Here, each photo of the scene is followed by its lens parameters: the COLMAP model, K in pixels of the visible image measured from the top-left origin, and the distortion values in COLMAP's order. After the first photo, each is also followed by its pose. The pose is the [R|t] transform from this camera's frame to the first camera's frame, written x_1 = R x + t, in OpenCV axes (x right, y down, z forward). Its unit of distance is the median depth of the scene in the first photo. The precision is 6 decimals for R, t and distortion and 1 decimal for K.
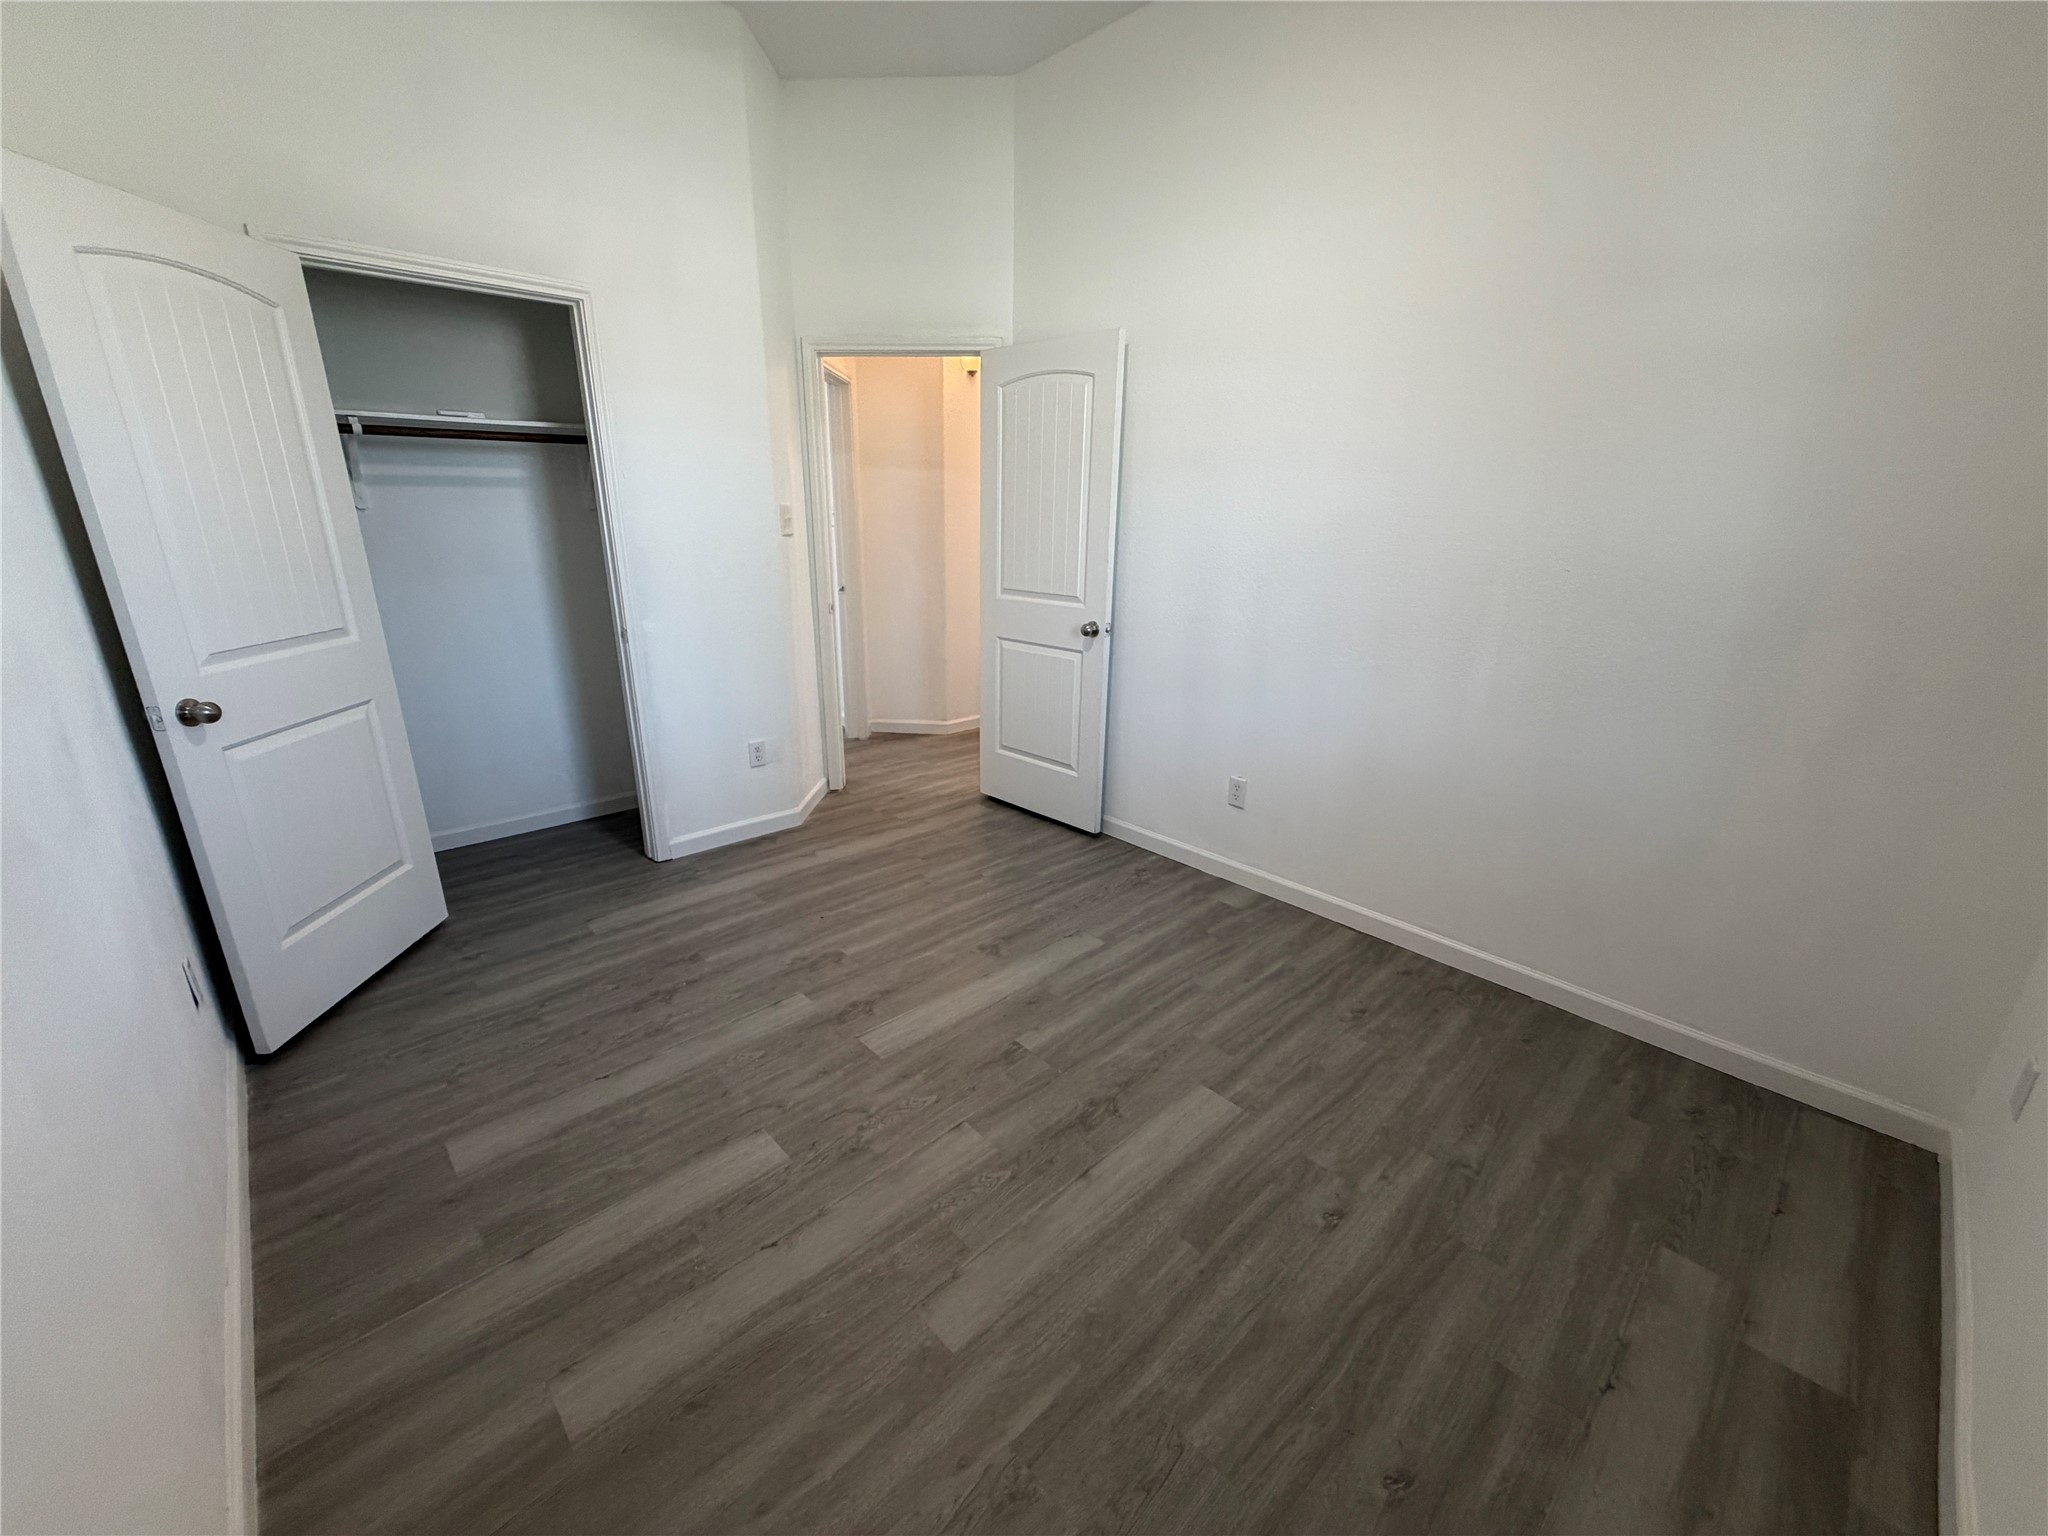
lens RADIAL K [[818.7, 0, 1016.5], [0, 818.7, 768.7], [0, 0, 1]] dist [0.001107, -0.000271]
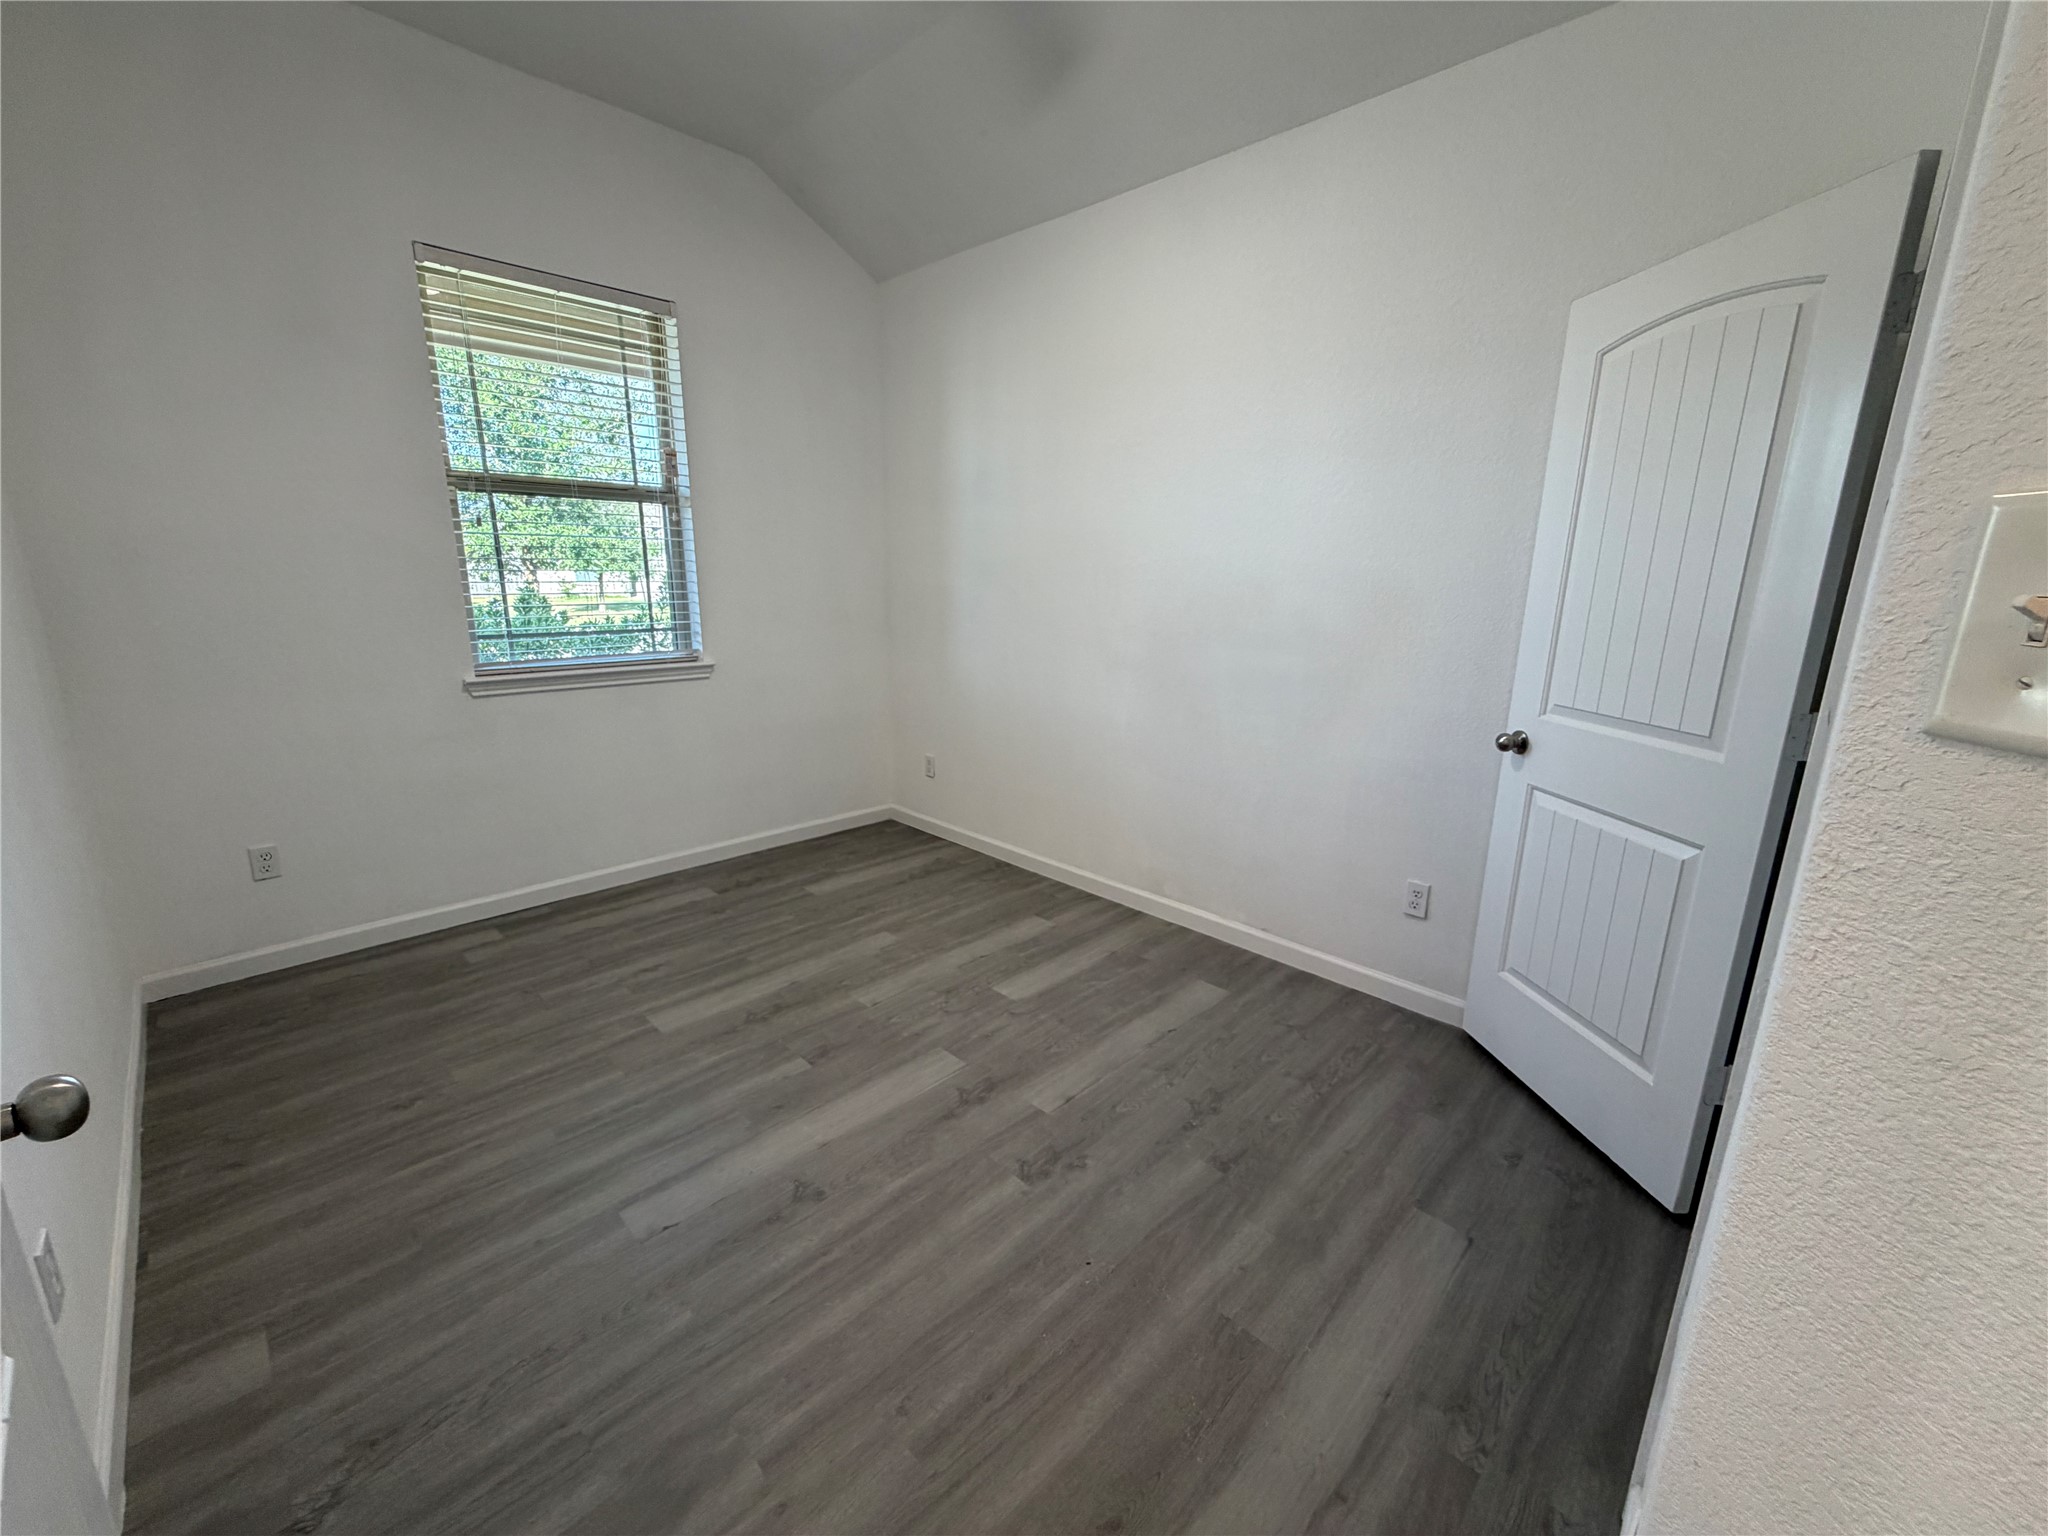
lens RADIAL K [[818.7, 0, 1016.5], [0, 818.7, 768.7], [0, 0, 1]] dist [0.001107, -0.000271]
pose [[-0.998704, -0.014621, -0.048757, -0.201502], [-0.037857, 0.853669, 0.519438, -0.523317], [0.034028, 0.520610, -0.853116, 1.693686]]
